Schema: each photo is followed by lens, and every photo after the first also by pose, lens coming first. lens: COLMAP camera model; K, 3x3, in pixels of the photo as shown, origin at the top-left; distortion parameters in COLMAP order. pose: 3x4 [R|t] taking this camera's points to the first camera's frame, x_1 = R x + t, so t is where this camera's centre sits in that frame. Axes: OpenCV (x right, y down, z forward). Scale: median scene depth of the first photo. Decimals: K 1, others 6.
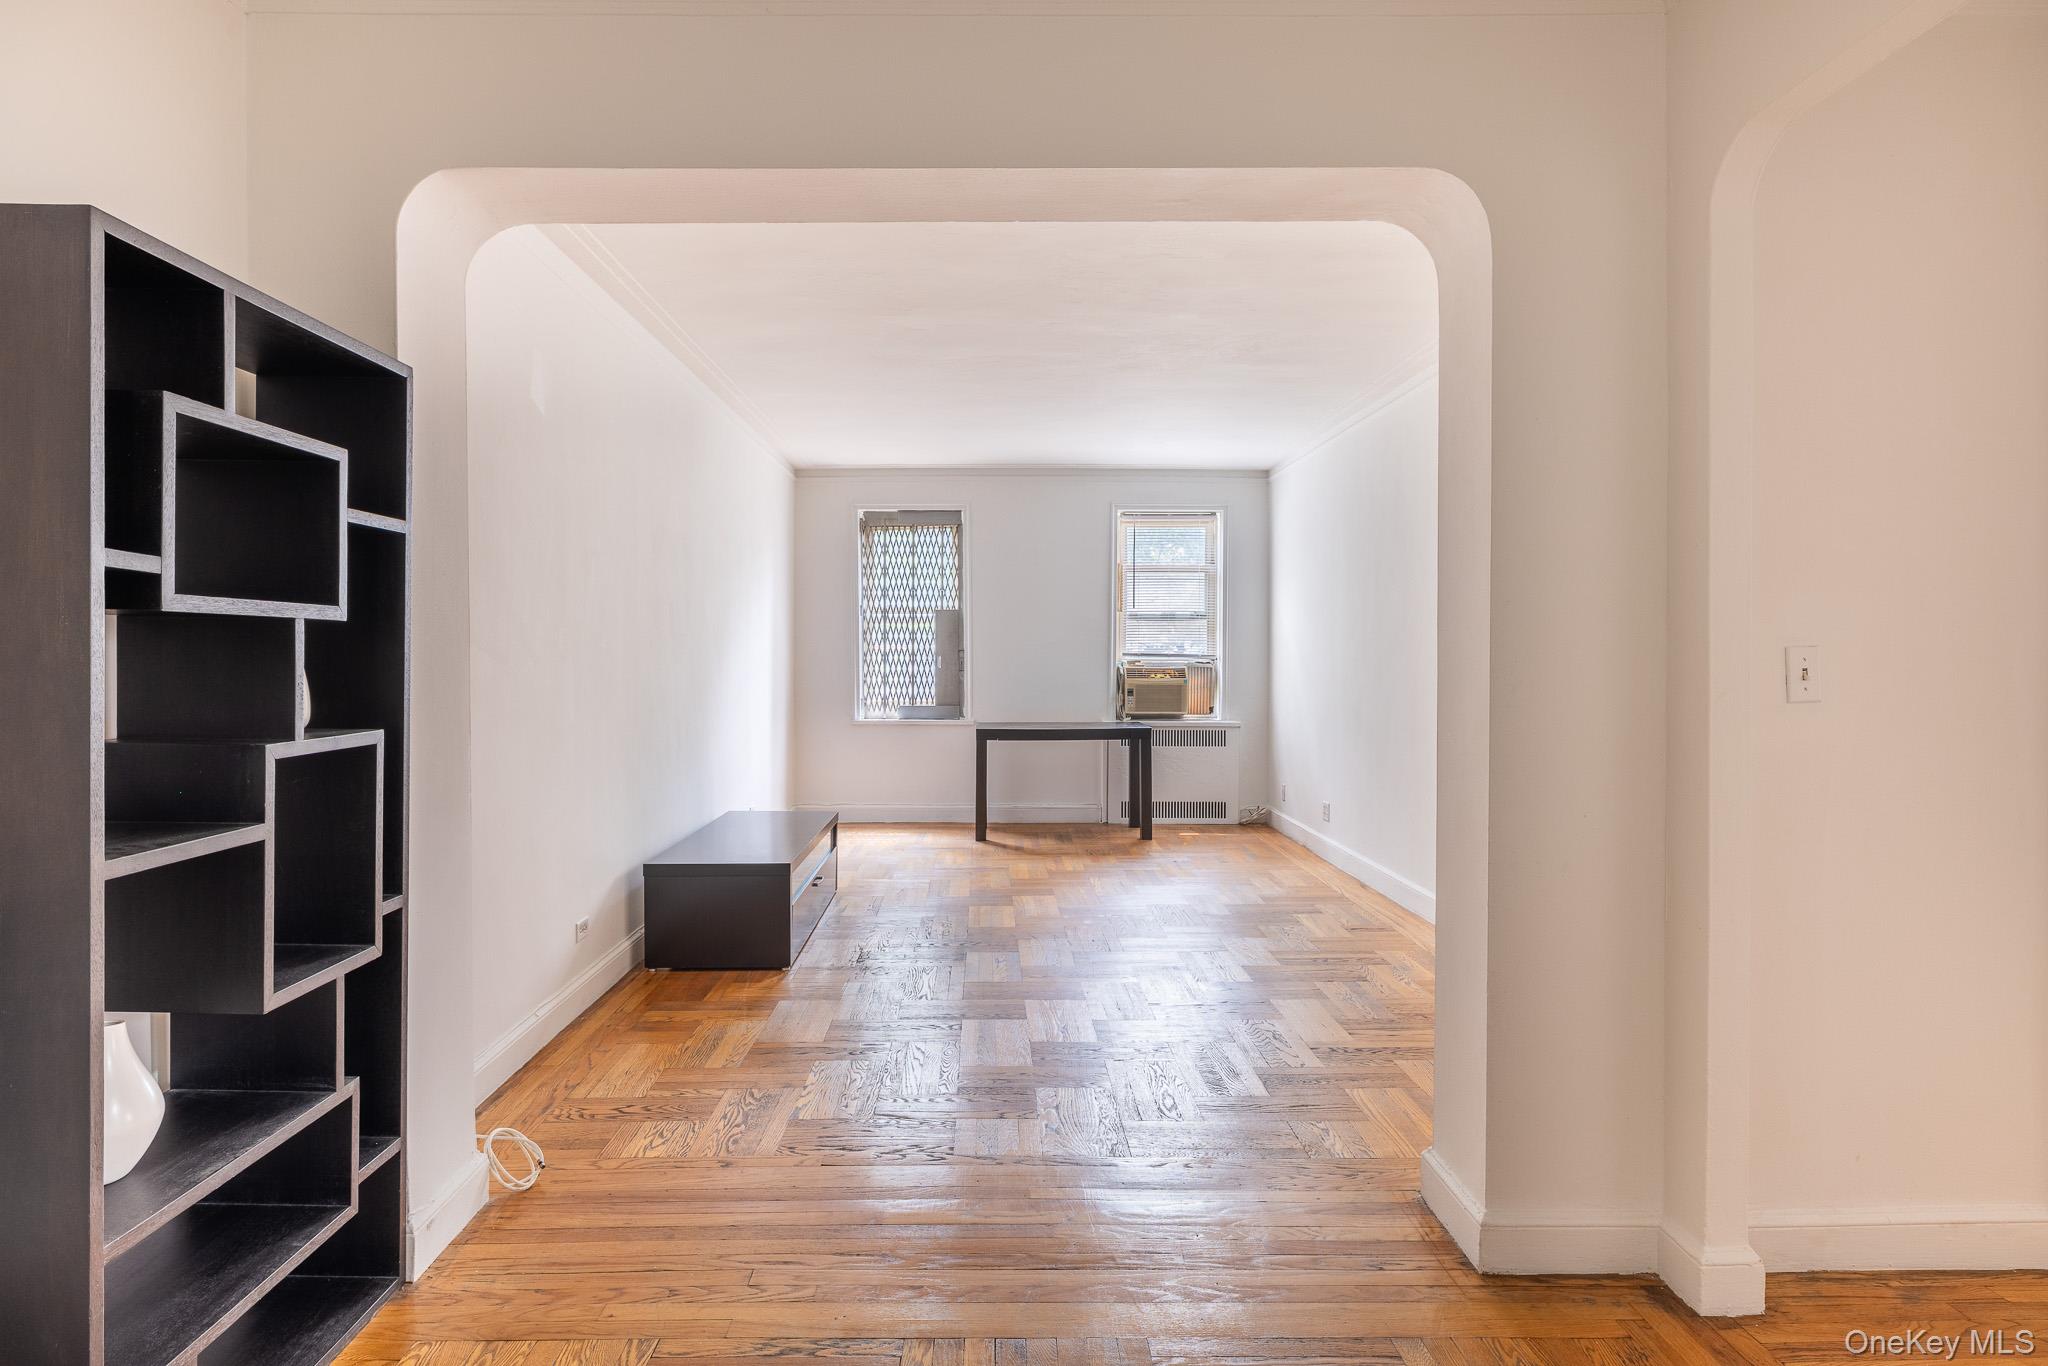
lens RADIAL K [[1110.2, 0, 1052.9], [0, 1110.2, 655.5], [0, 0, 1]] dist [-0.000830, 0.000300]
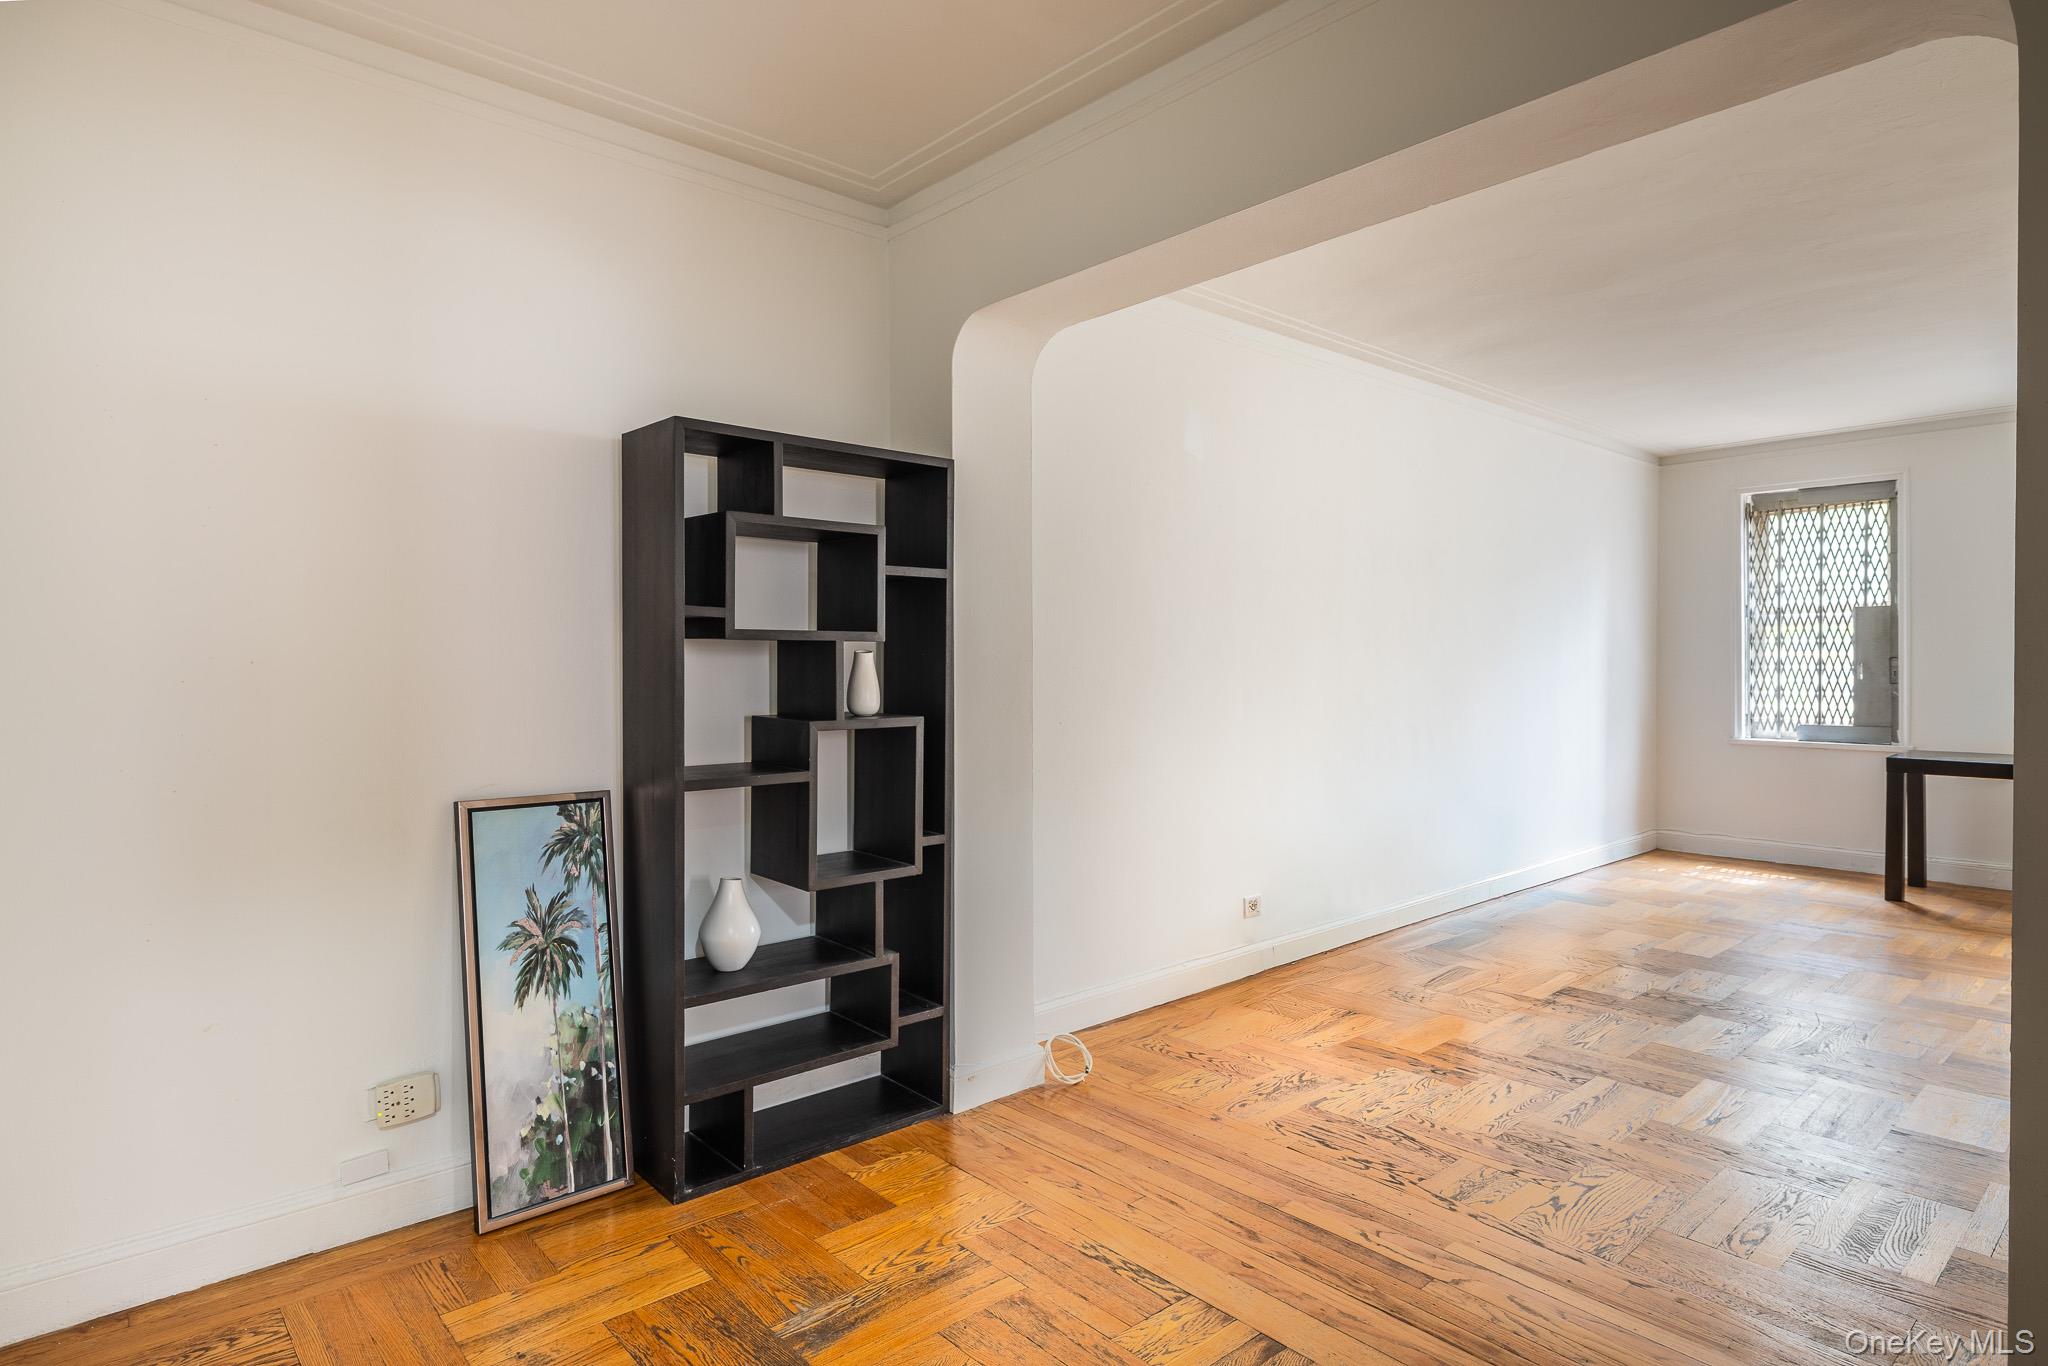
lens RADIAL K [[1110.2, 0, 1052.9], [0, 1110.2, 655.5], [0, 0, 1]] dist [-0.000830, 0.000300]
pose [[0.667580, -0.002903, -0.744532, 0.320978], [-0.001638, 0.999984, -0.005367, -0.002665], [0.744536, 0.004803, 0.667565, 0.092814]]
